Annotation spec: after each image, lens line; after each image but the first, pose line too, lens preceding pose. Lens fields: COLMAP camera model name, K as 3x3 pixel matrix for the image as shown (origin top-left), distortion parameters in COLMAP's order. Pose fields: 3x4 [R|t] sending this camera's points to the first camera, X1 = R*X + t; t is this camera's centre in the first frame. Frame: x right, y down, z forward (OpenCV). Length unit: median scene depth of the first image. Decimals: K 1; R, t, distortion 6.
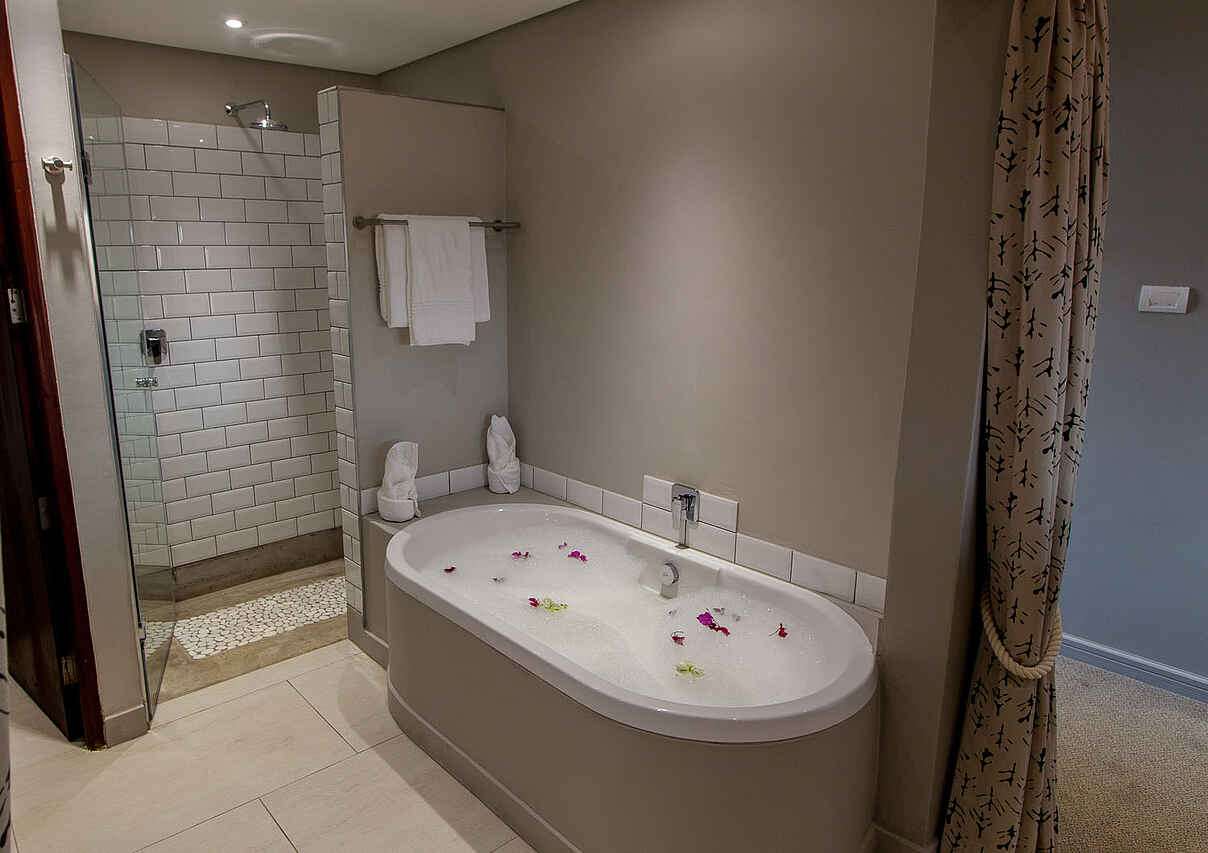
lens RADIAL K [[791.8, 0, 502.5], [0, 791.8, 419.6], [0, 0, 1]] dist [0.013676, 0.004203]
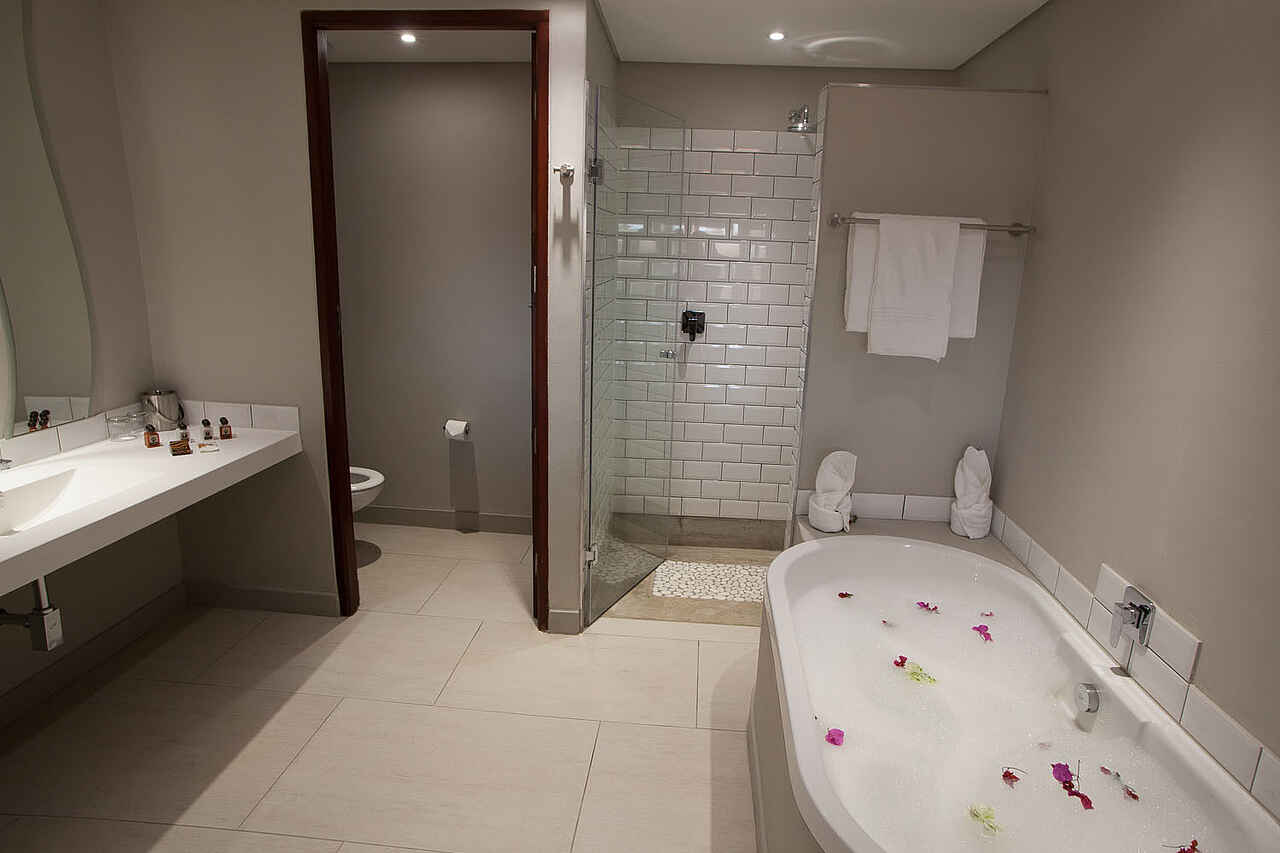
lens RADIAL K [[730.0, 0, 647.4], [0, 730.0, 415.7], [0, 0, 1]] dist [-0.037362, 0.019613]
pose [[0.734821, 0.189408, -0.651278, 0.261759], [-0.183284, 0.979945, 0.078198, -0.038781], [0.653028, 0.061907, 0.754799, 0.177702]]
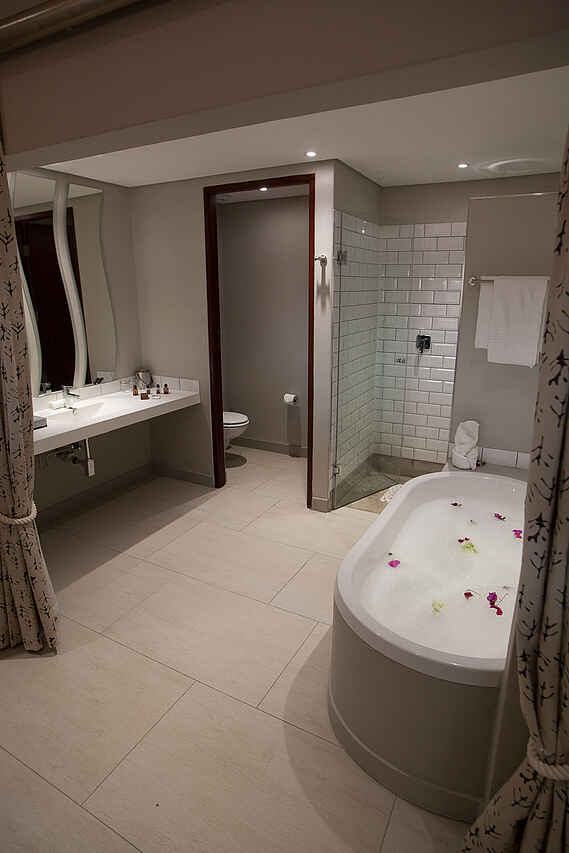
lens RADIAL K [[486.5, 0, 295.3], [0, 486.5, 417.7], [0, 0, 1]] dist [-0.037362, 0.019613]
pose [[0.410333, 0.250567, -0.876837, 0.566141], [-0.196385, 0.963231, 0.183353, -0.084503], [0.890539, 0.096962, 0.444454, 0.253103]]
